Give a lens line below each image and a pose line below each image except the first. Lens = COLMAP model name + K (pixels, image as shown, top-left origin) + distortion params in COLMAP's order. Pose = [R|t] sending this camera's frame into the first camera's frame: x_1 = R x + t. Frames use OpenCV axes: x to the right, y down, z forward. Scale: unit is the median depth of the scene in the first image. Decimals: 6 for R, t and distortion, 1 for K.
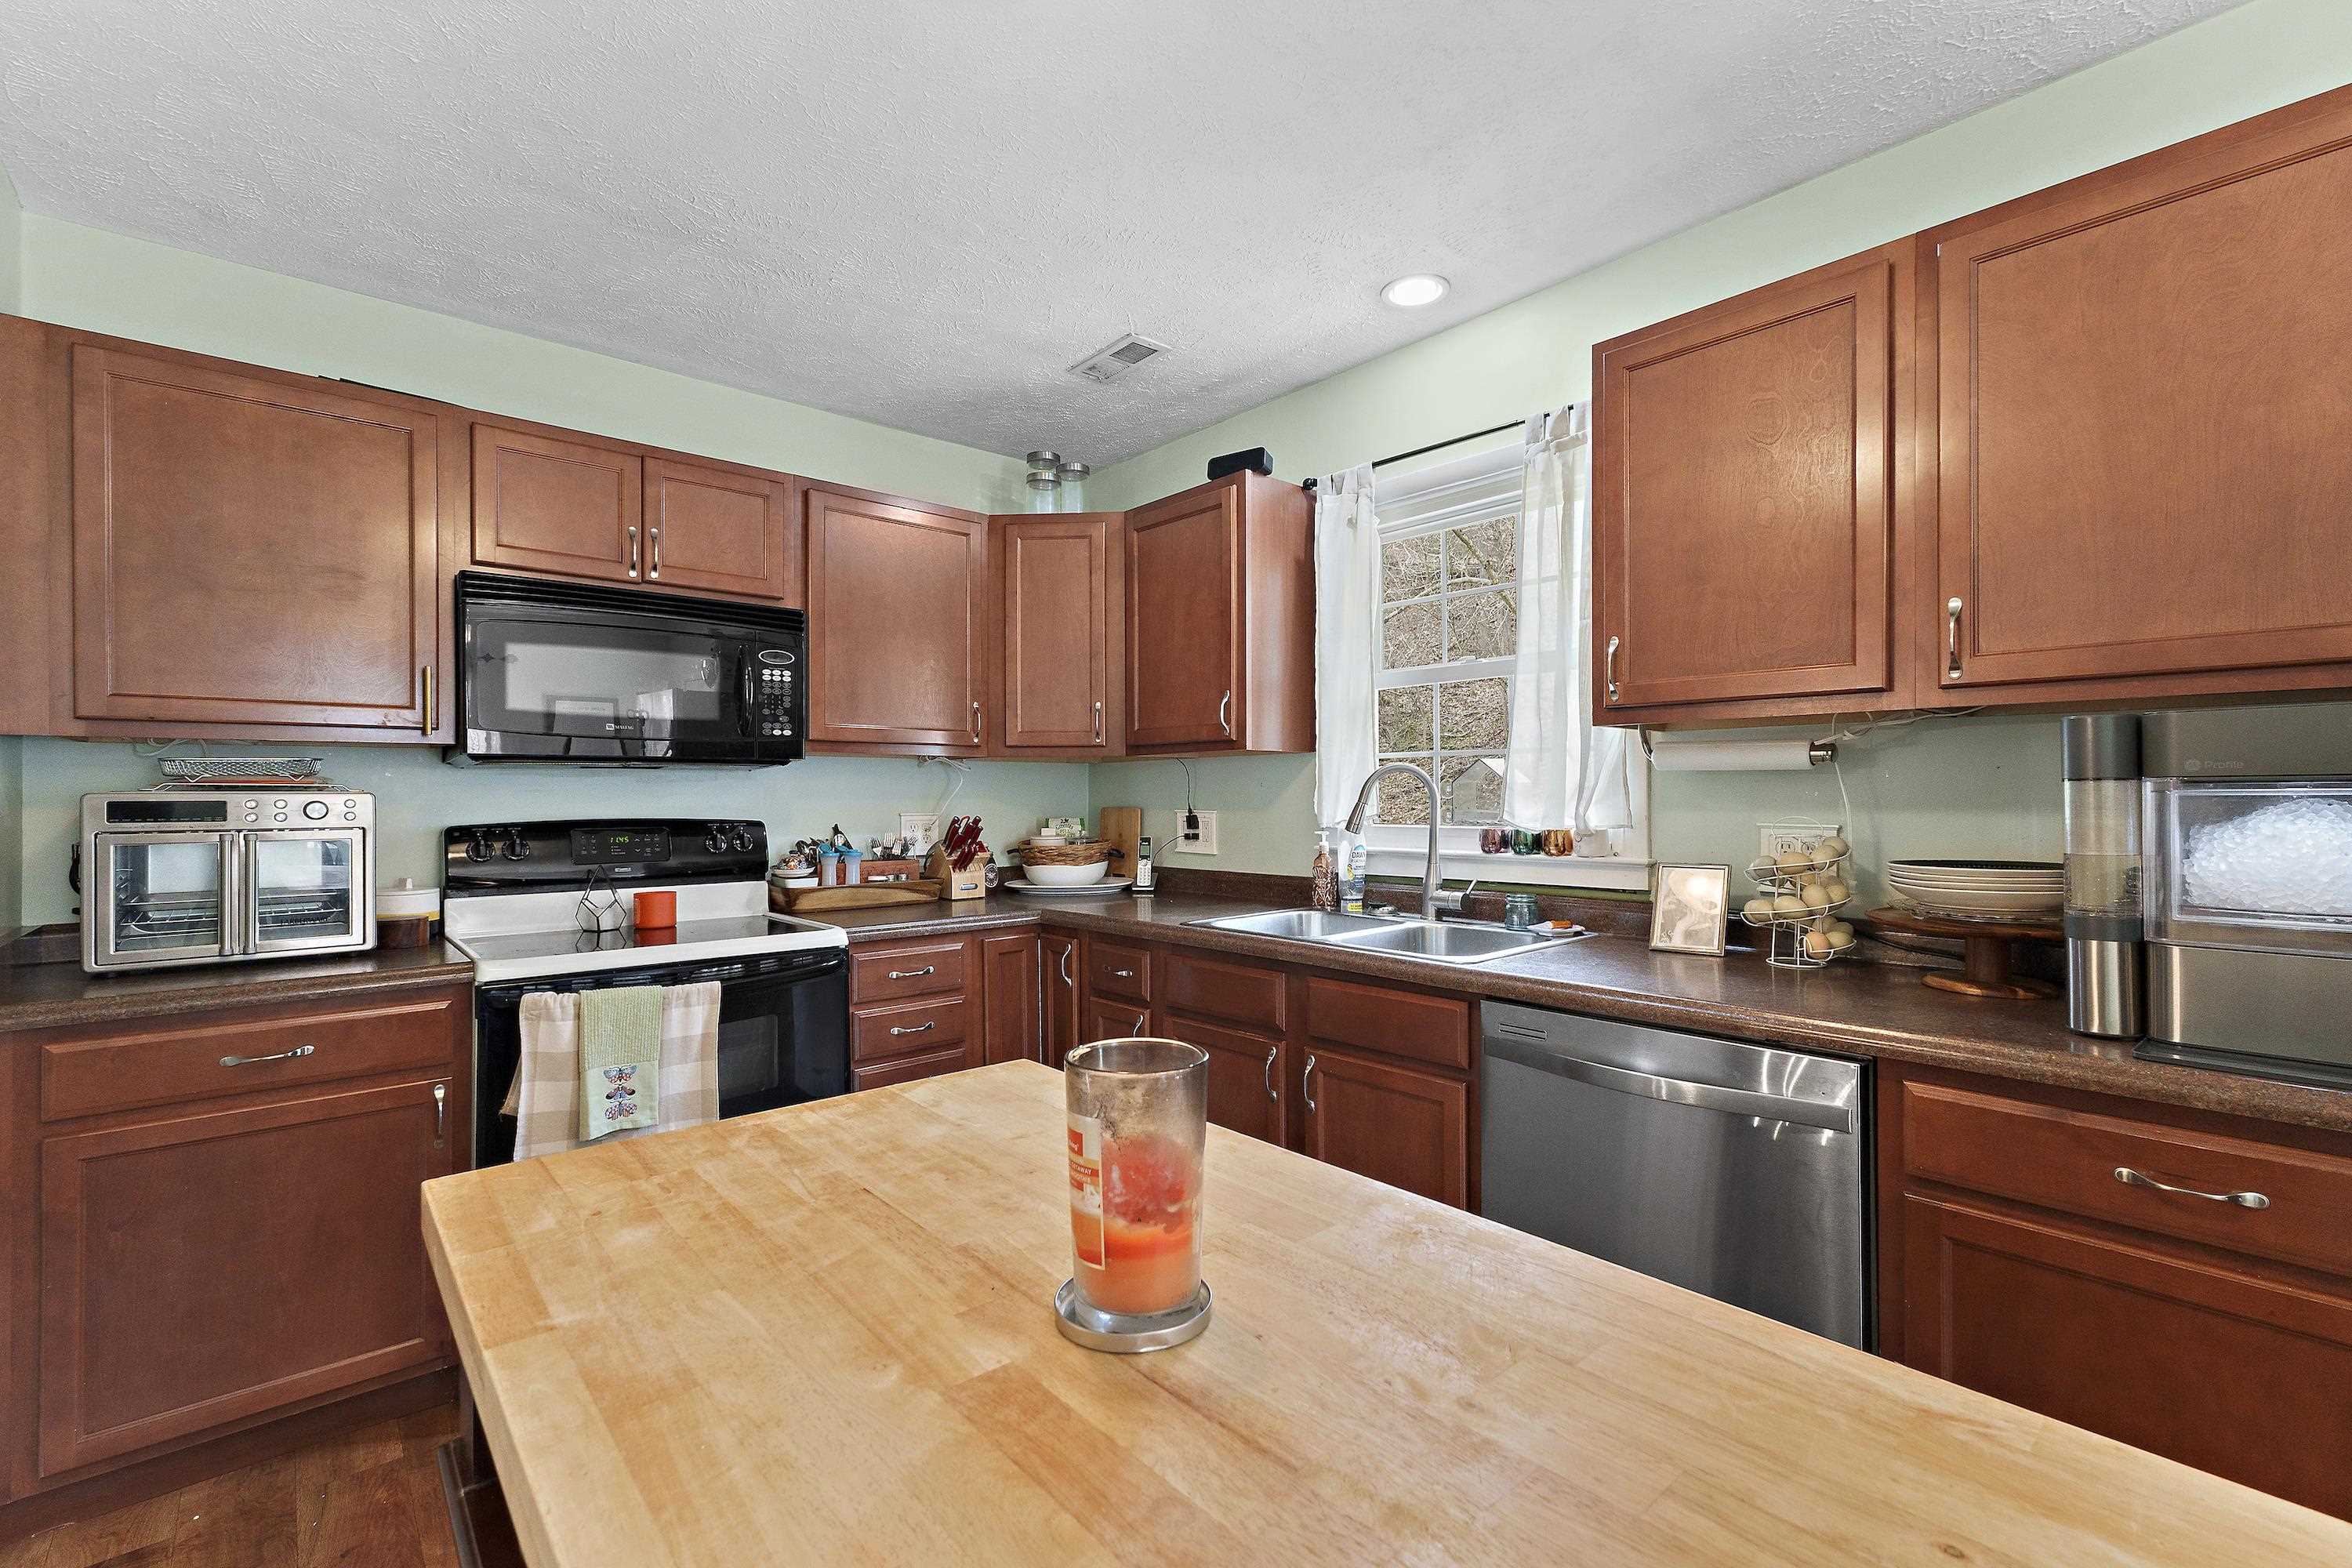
lens RADIAL K [[1011.2, 0, 1178.3], [0, 1011.2, 790.3], [0, 0, 1]] dist [0.003486, 0.000041]
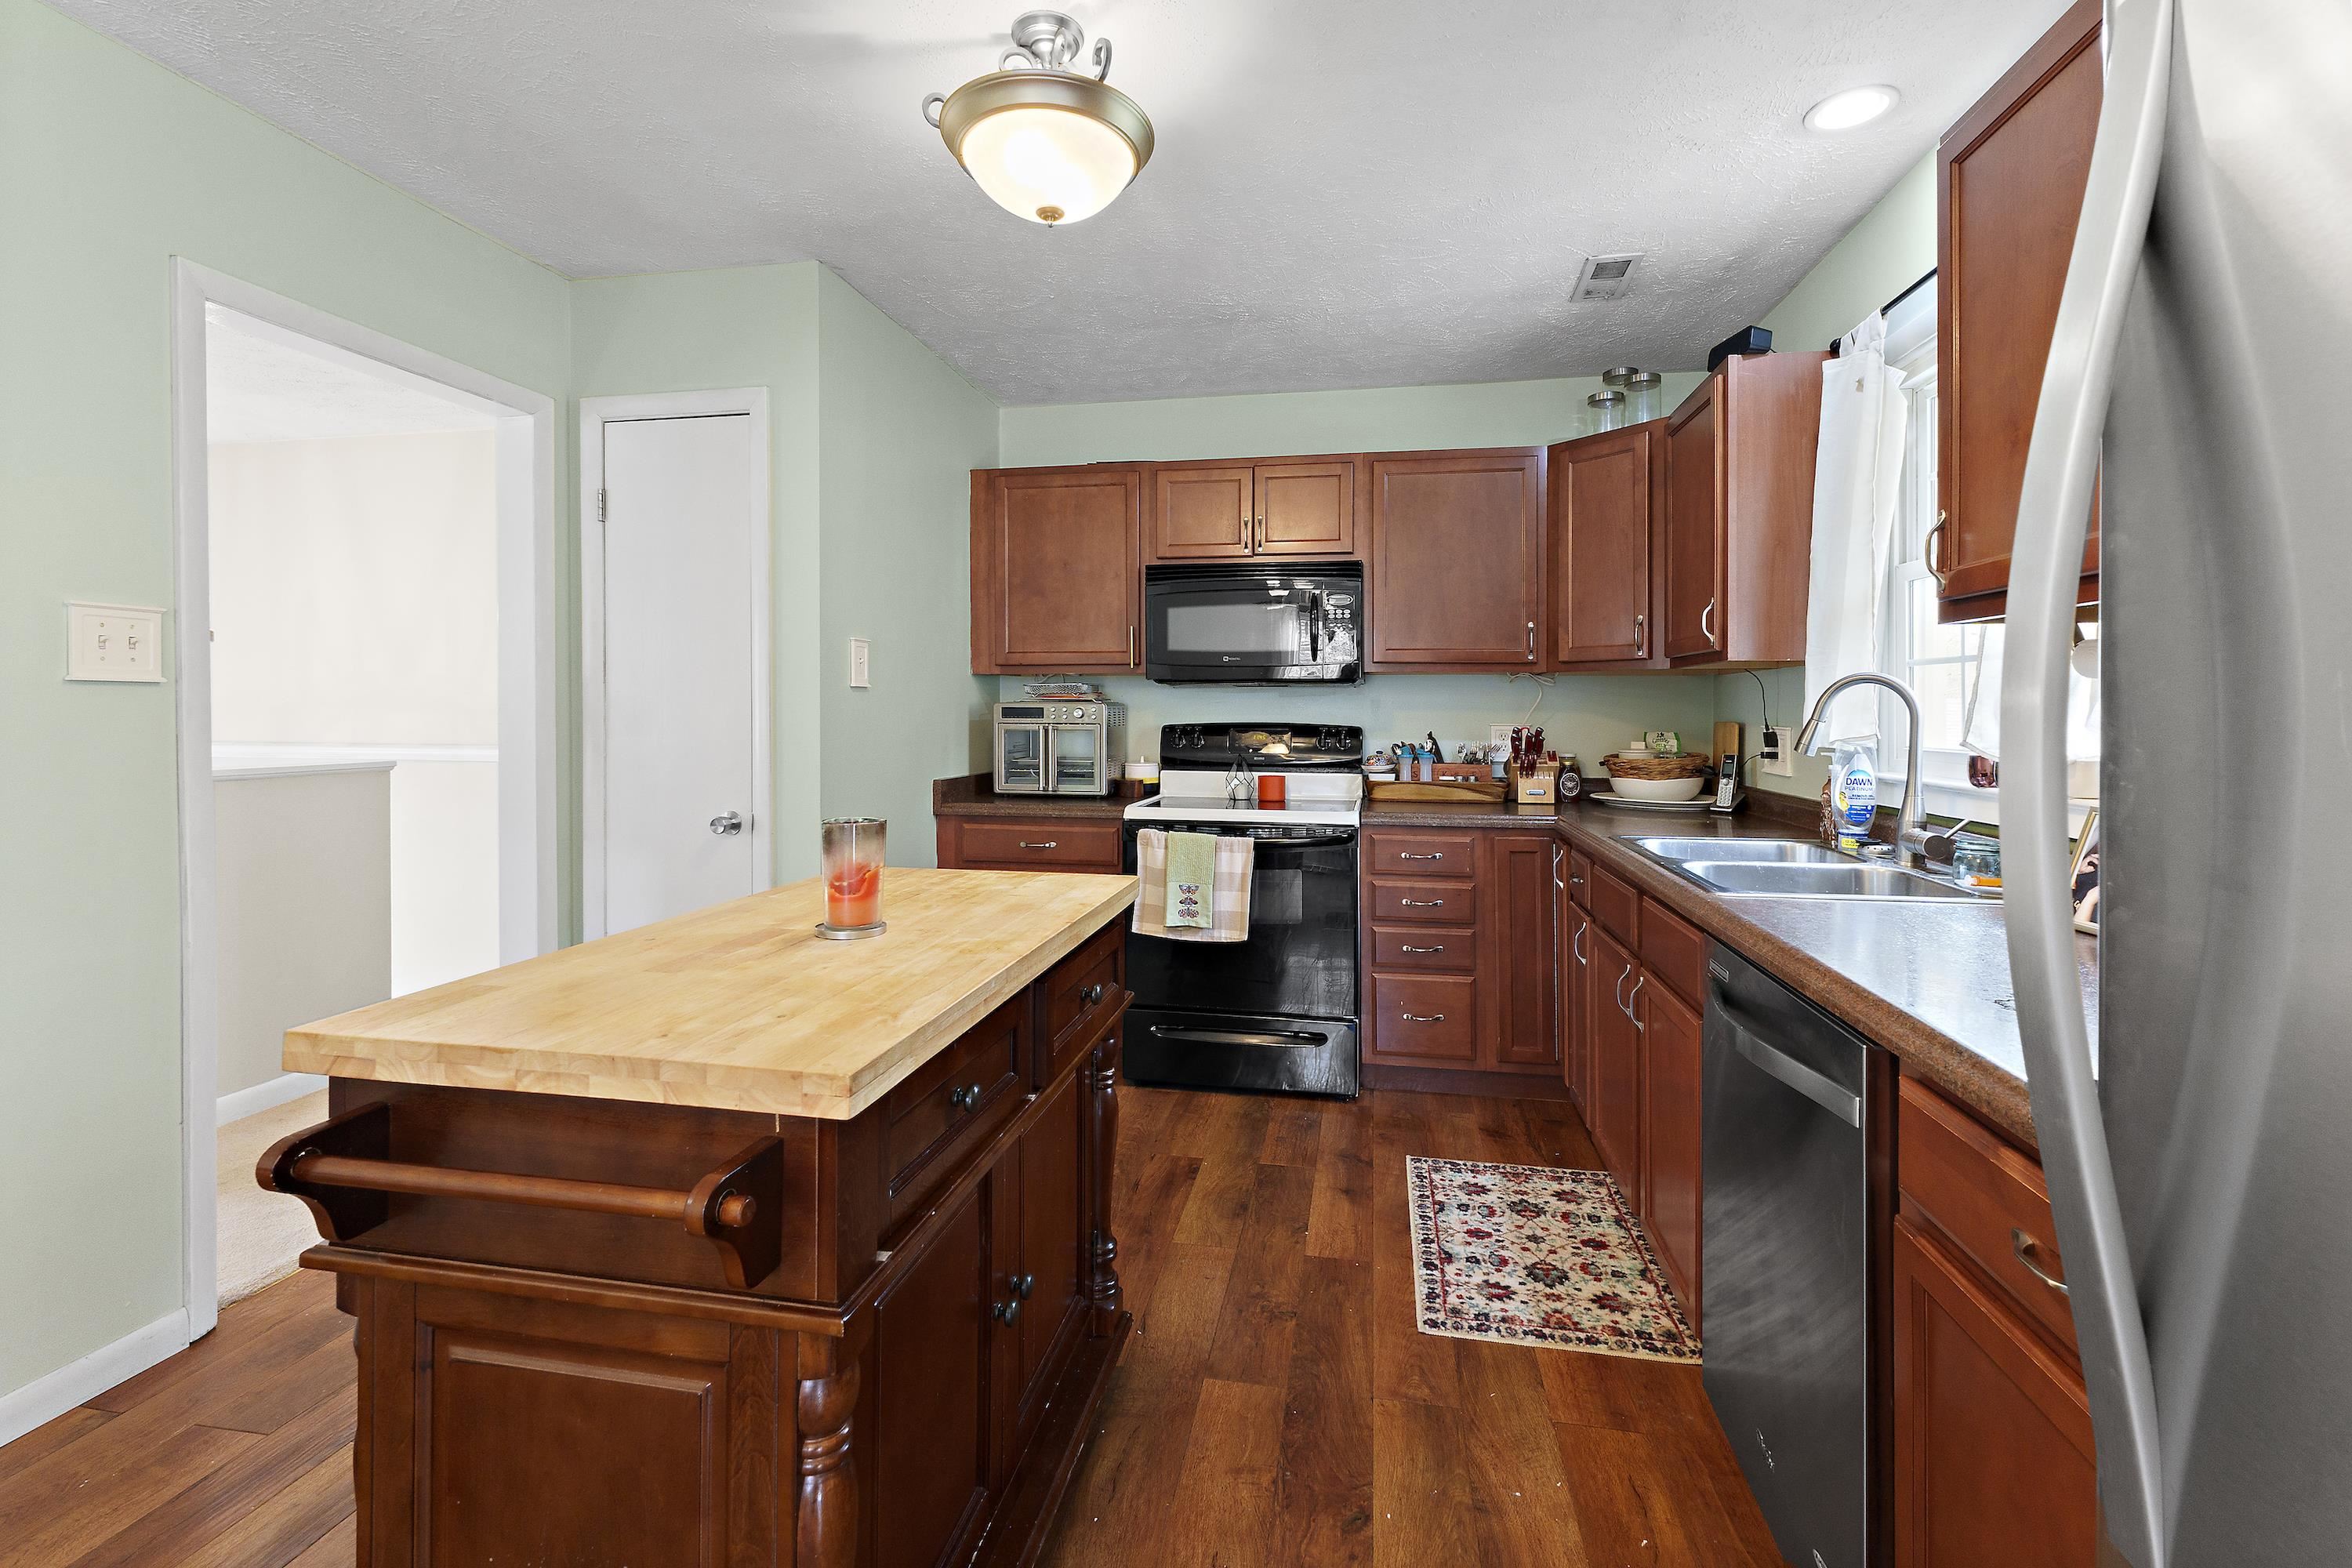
lens RADIAL K [[1011.2, 0, 1213.1], [0, 1011.2, 707.8], [0, 0, 1]] dist [0.003486, 0.000041]
pose [[0.630273, 0.006539, -0.776346, 0.486383], [-0.003795, 0.999979, 0.005343, 0.000420], [0.776364, -0.000421, 0.630285, 0.056241]]
